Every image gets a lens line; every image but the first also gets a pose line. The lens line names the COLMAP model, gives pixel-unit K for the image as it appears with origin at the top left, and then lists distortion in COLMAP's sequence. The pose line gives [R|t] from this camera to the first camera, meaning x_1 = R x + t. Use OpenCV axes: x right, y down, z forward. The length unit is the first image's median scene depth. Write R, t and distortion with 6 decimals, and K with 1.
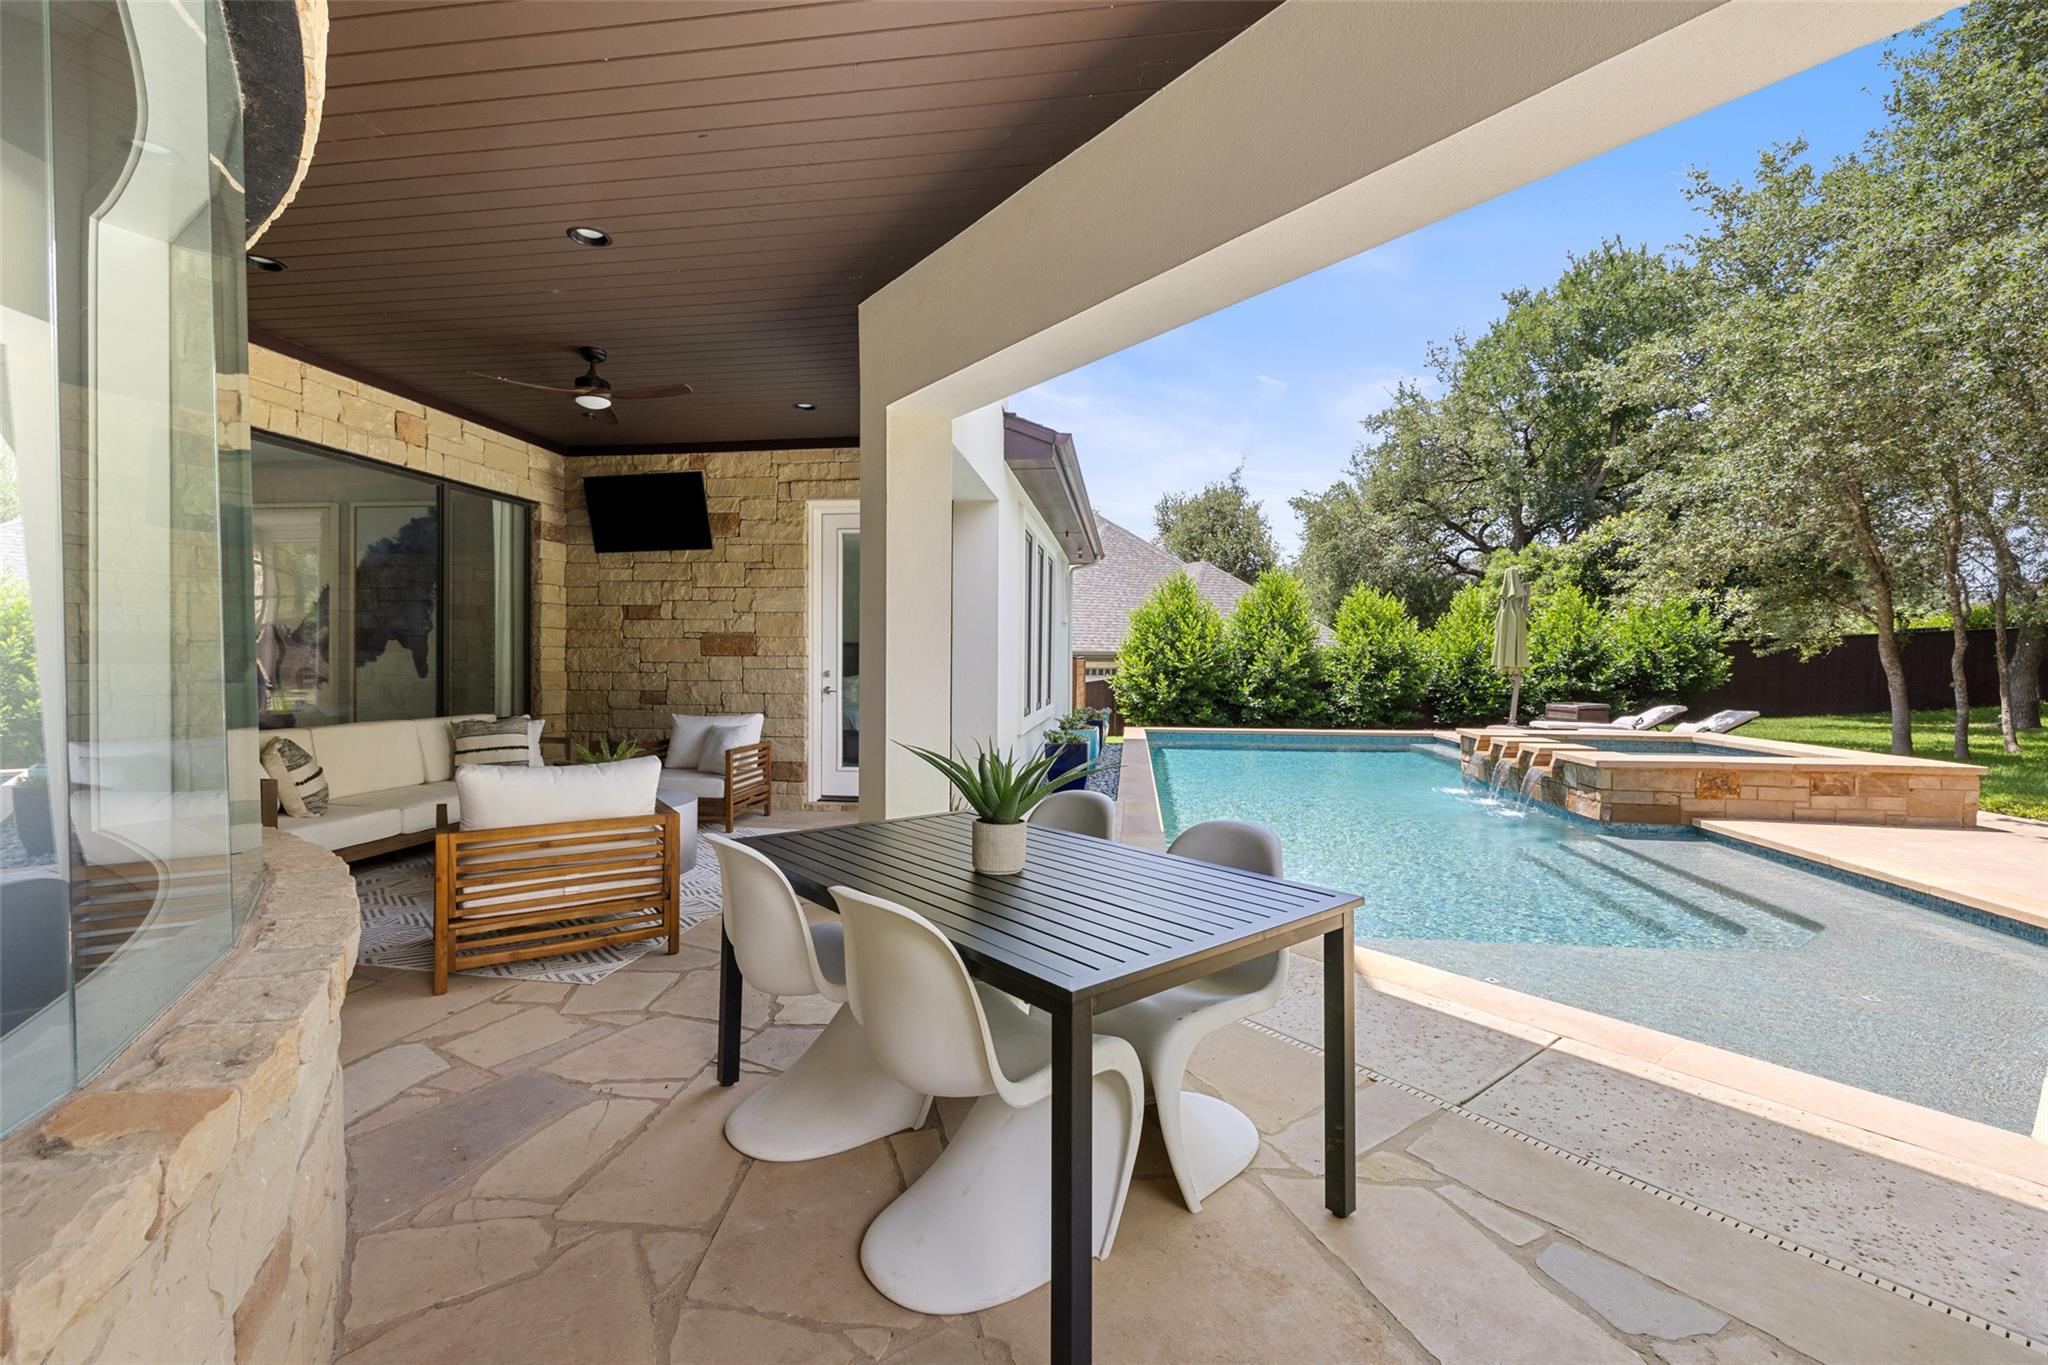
lens RADIAL K [[864.0, 0, 1019.5], [0, 864.0, 653.7], [0, 0, 1]] dist [0.001540, -0.000019]
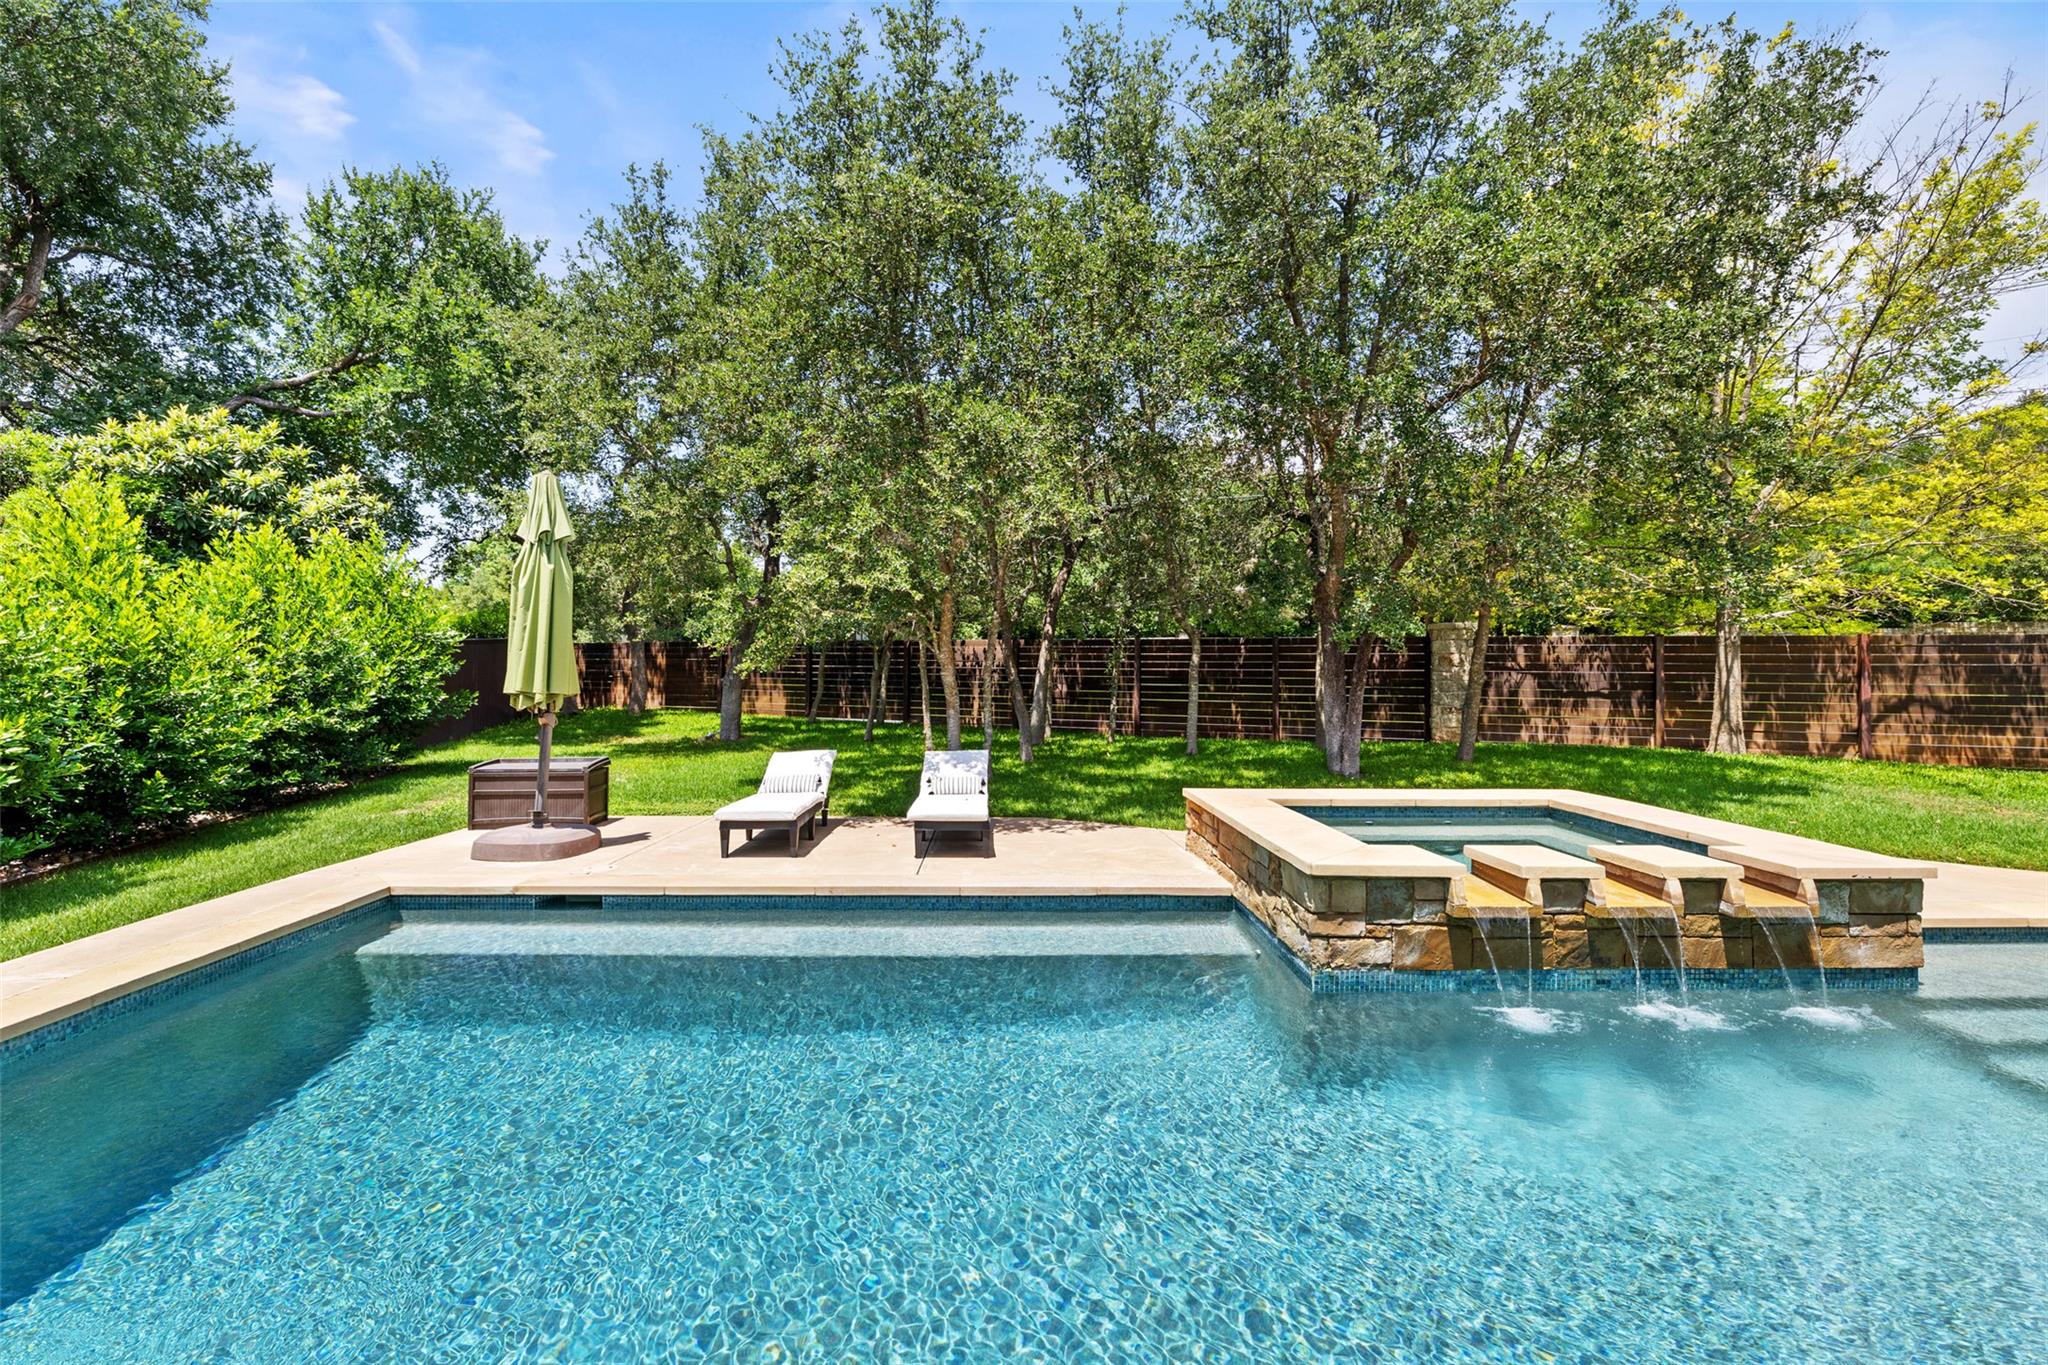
lens RADIAL K [[864.0, 0, 1019.5], [0, 864.0, 653.7], [0, 0, 1]] dist [0.001540, -0.000019]
pose [[-0.173310, 0.013936, 0.984769, 0.142968], [-0.018373, 0.999680, -0.017380, -0.005022], [-0.984696, -0.021106, -0.172998, 1.649022]]
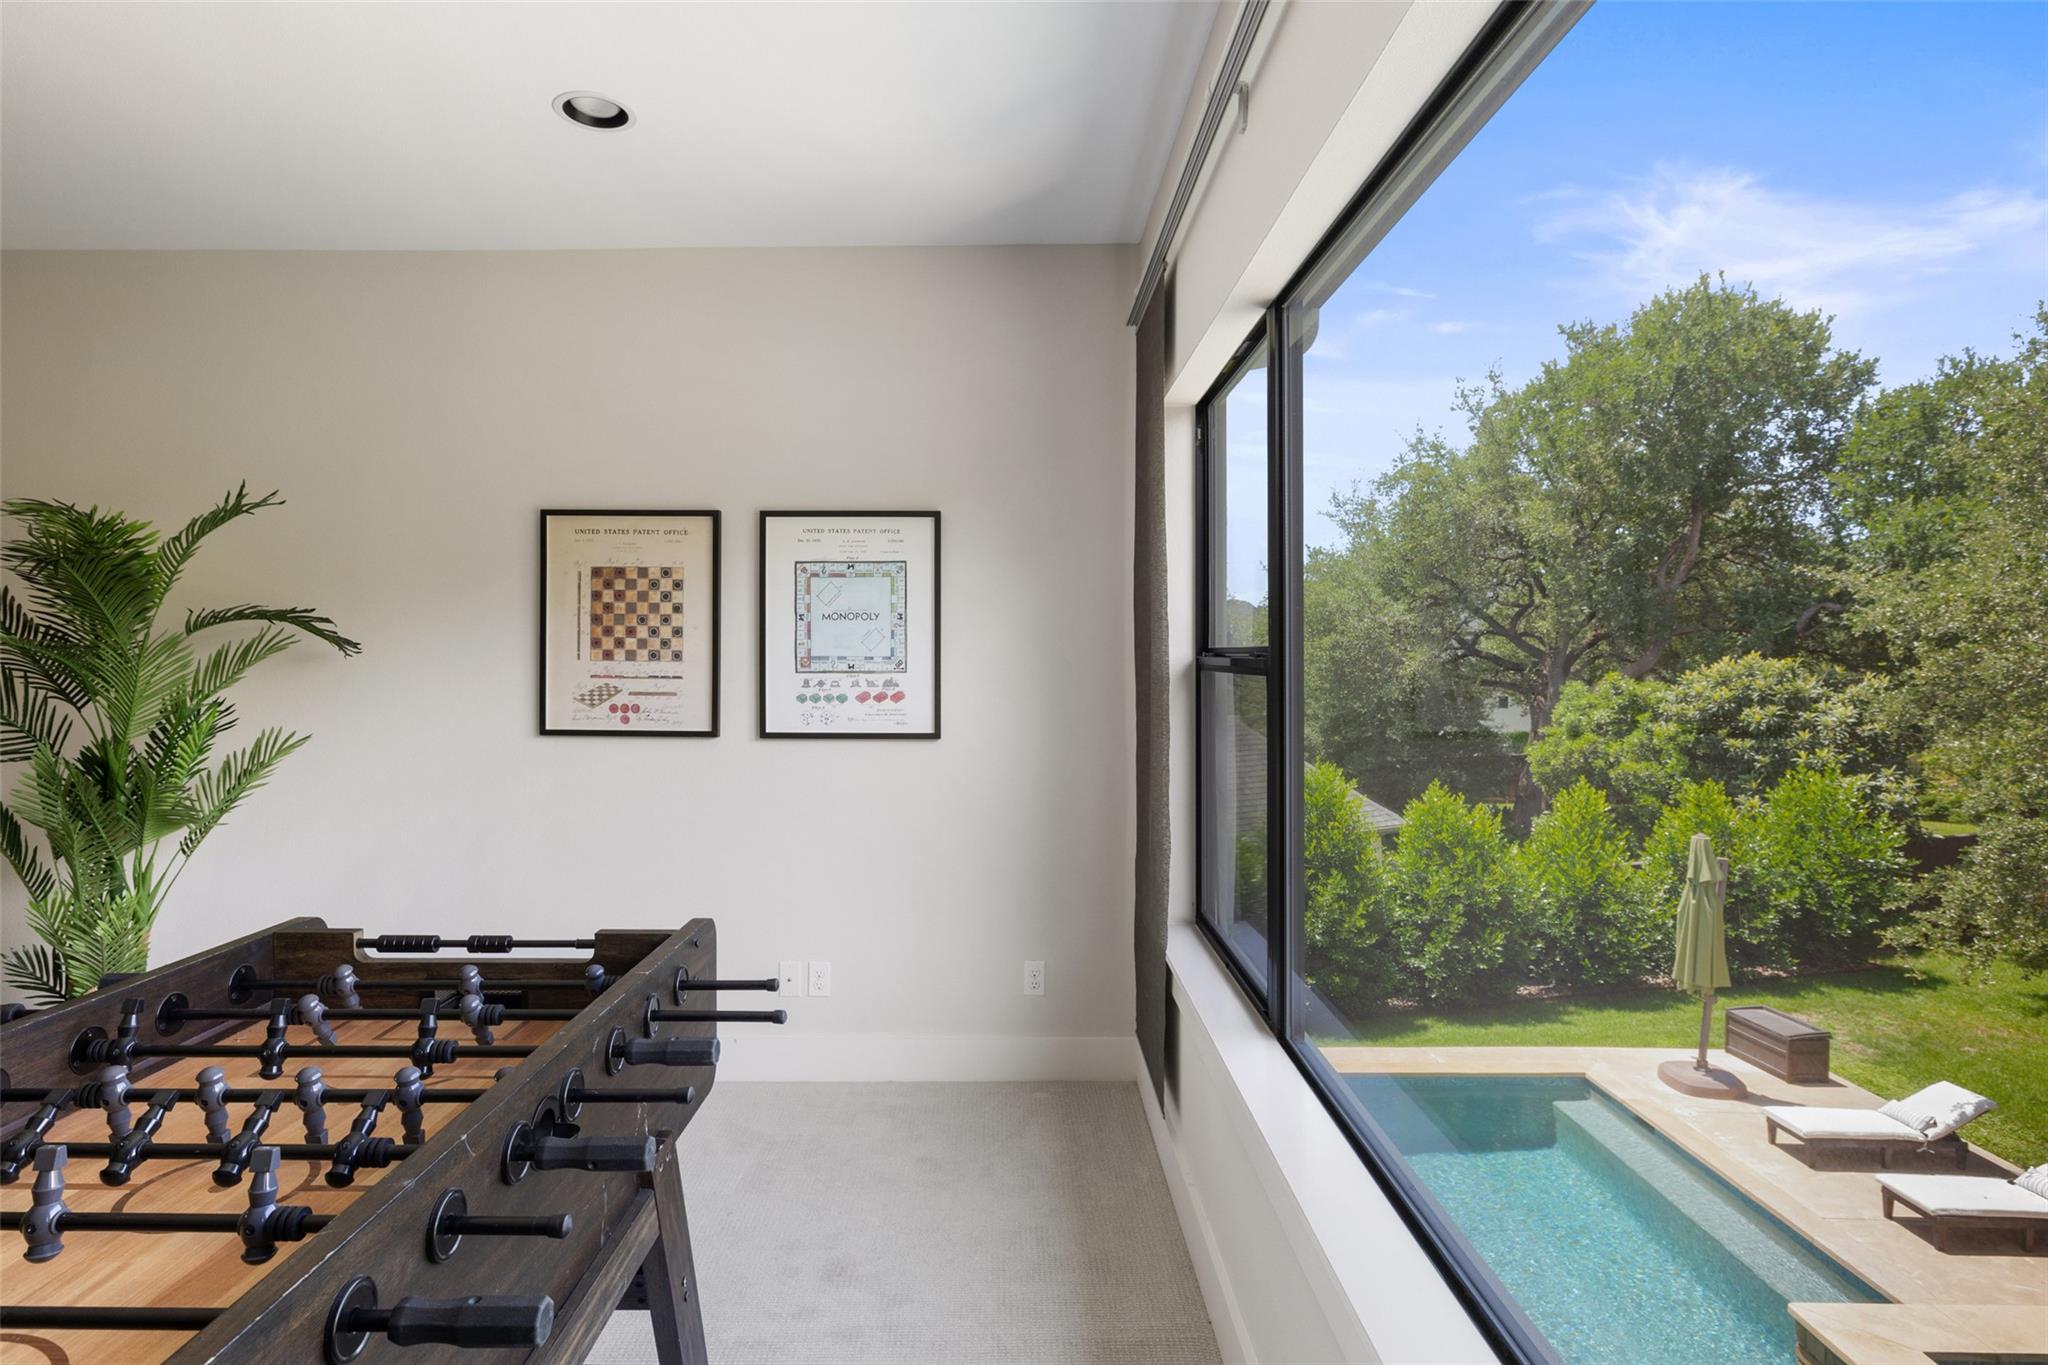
lens RADIAL K [[1084.5, 0, 1017.4], [0, 1084.5, 646.7], [0, 0, 1]] dist [0.000744, -0.000113]
pose [[0.989797, 0.000585, 0.142481, -0.150109], [-0.000022, 0.999992, -0.003954, -0.478437], [-0.142483, 0.003910, 0.989790, 0.479715]]
